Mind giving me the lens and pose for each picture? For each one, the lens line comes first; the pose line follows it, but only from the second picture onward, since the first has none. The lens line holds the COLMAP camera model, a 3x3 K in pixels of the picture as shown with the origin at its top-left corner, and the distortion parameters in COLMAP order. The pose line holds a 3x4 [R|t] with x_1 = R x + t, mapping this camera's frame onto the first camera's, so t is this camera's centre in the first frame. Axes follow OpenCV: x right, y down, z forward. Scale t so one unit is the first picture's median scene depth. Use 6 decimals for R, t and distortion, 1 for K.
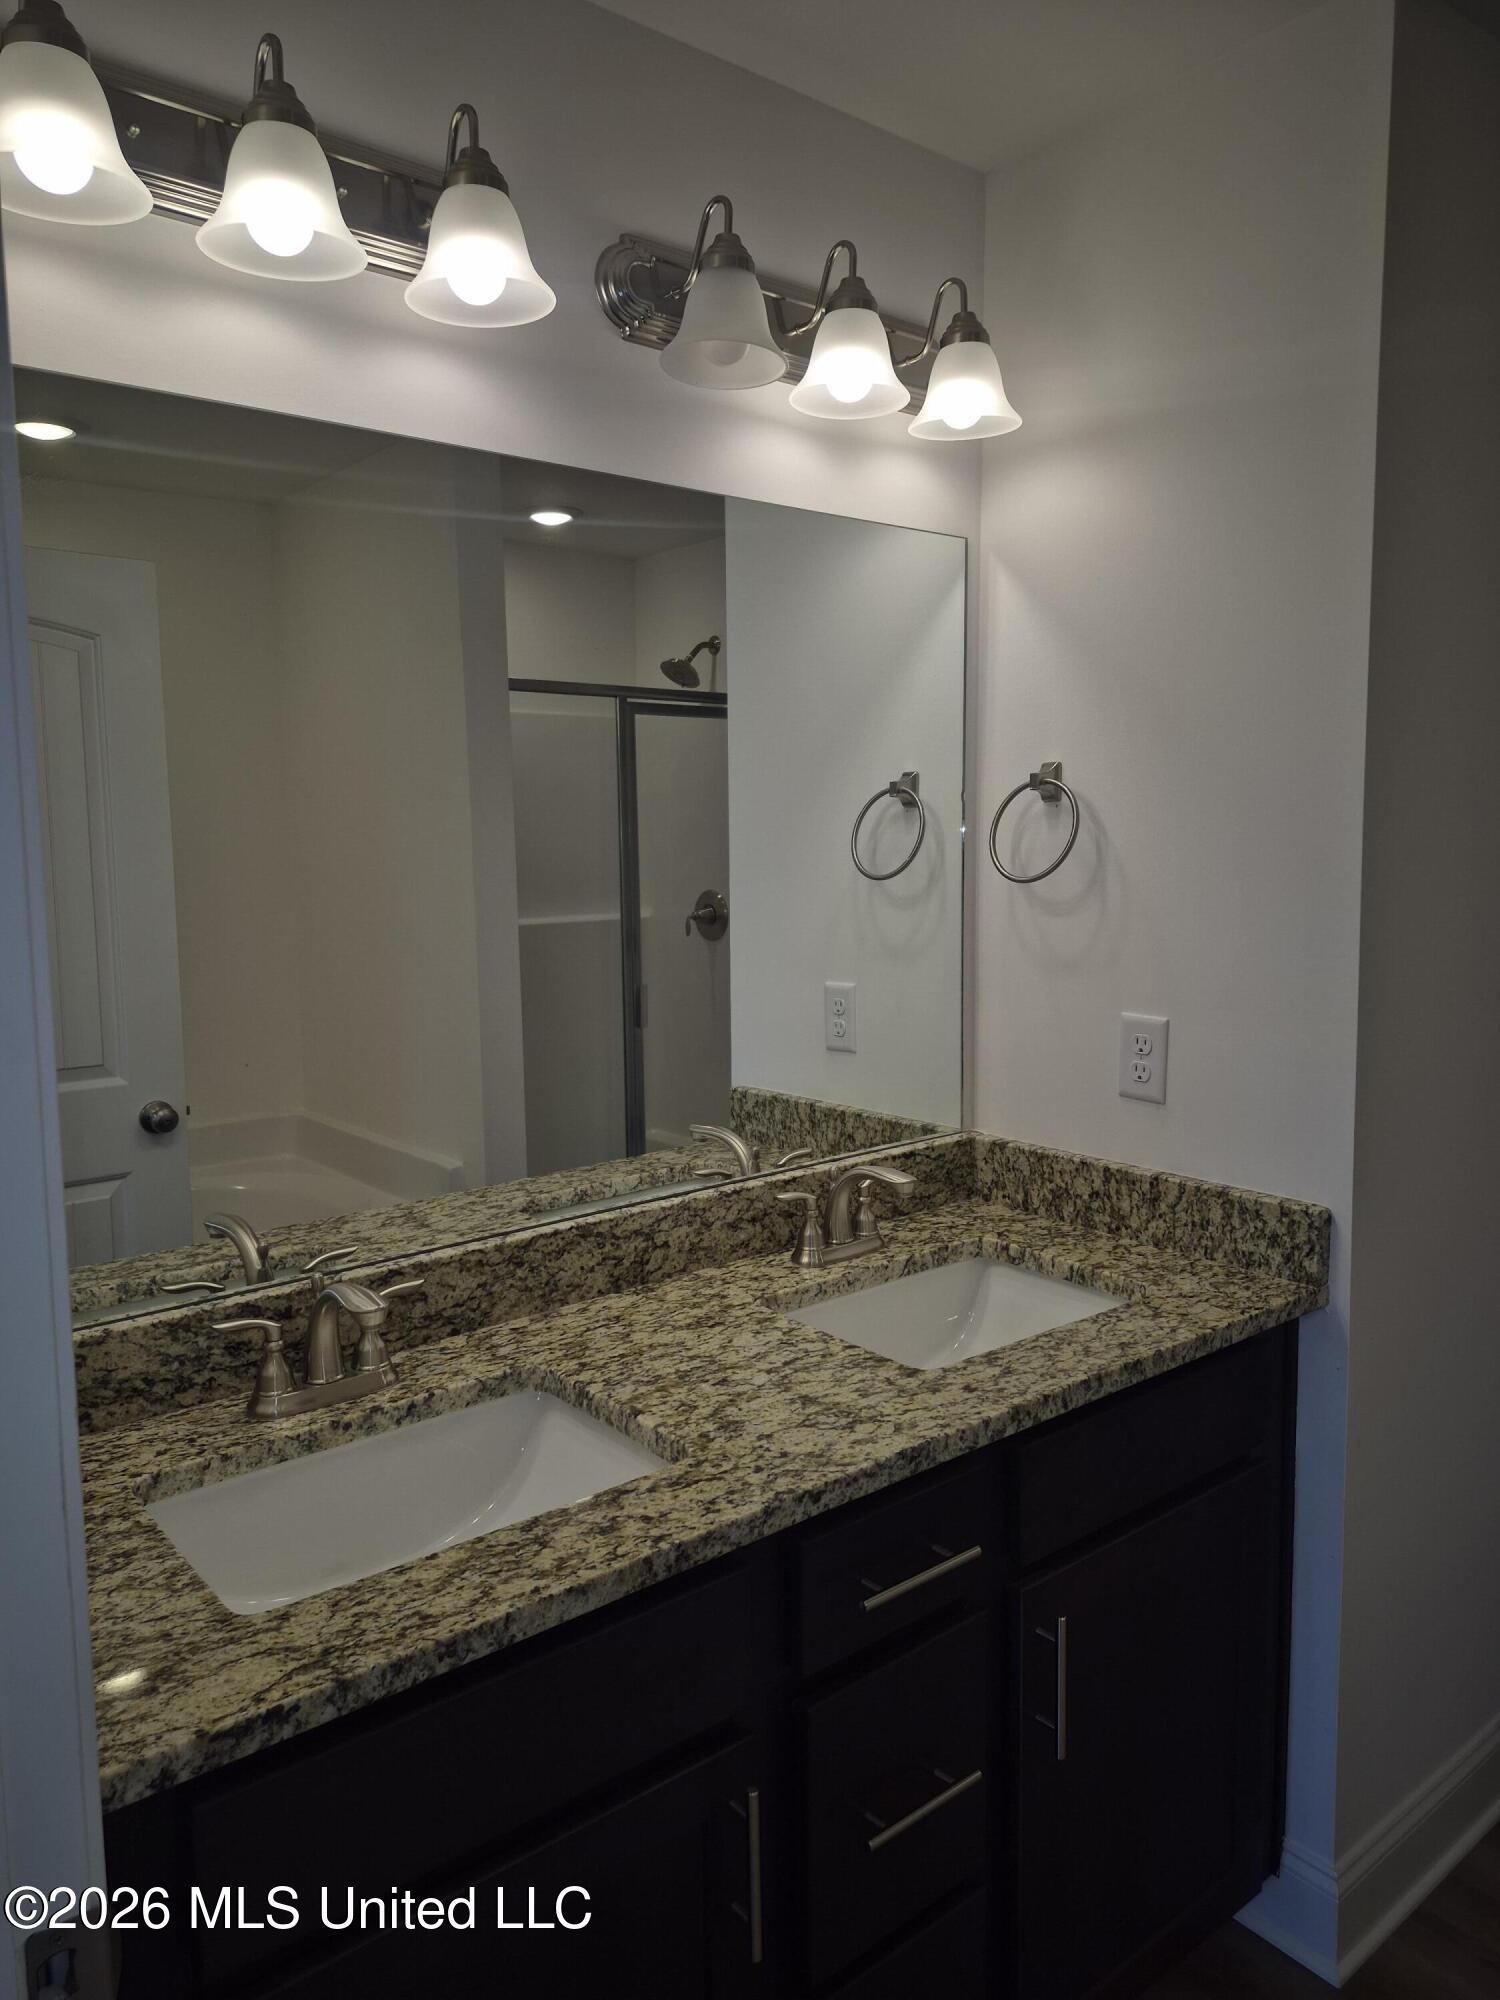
lens RADIAL K [[1305.4, 0, 744.7], [0, 1305.4, 994.9], [0, 0, 1]] dist [-0.010359, -0.002933]
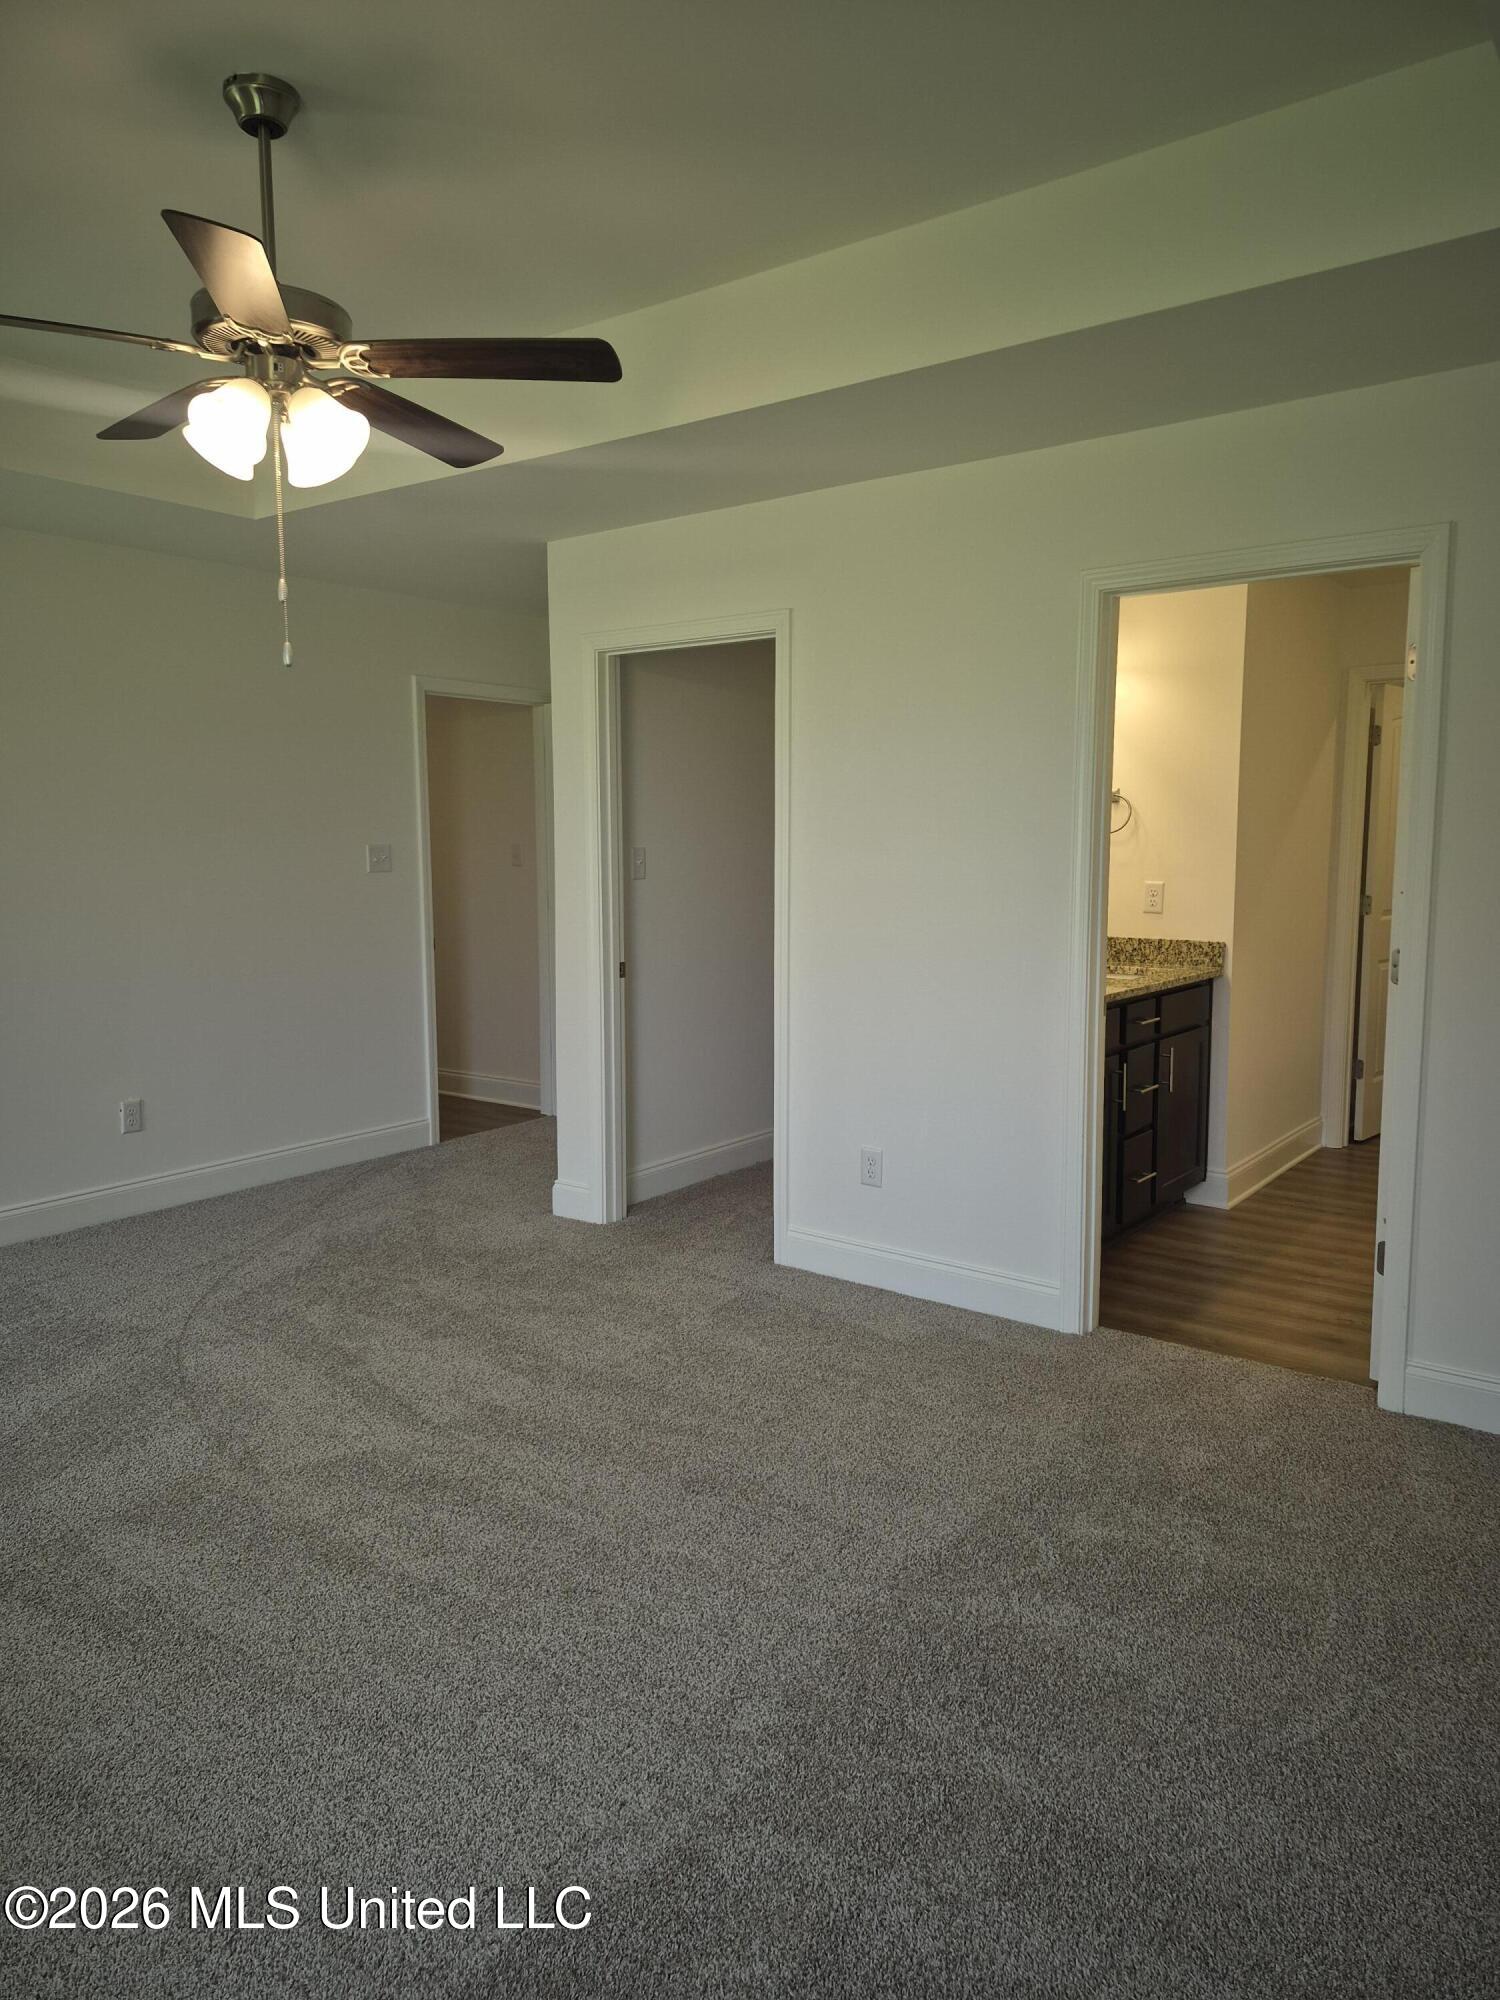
lens RADIAL K [[1305.4, 0, 754.6], [0, 1305.4, 1002.6], [0, 0, 1]] dist [-0.010359, -0.002933]
pose [[0.968917, -0.018613, 0.246685, -1.264686], [0.013755, 0.999676, 0.021402, 0.211782], [-0.247003, -0.017343, 0.968859, -1.548661]]
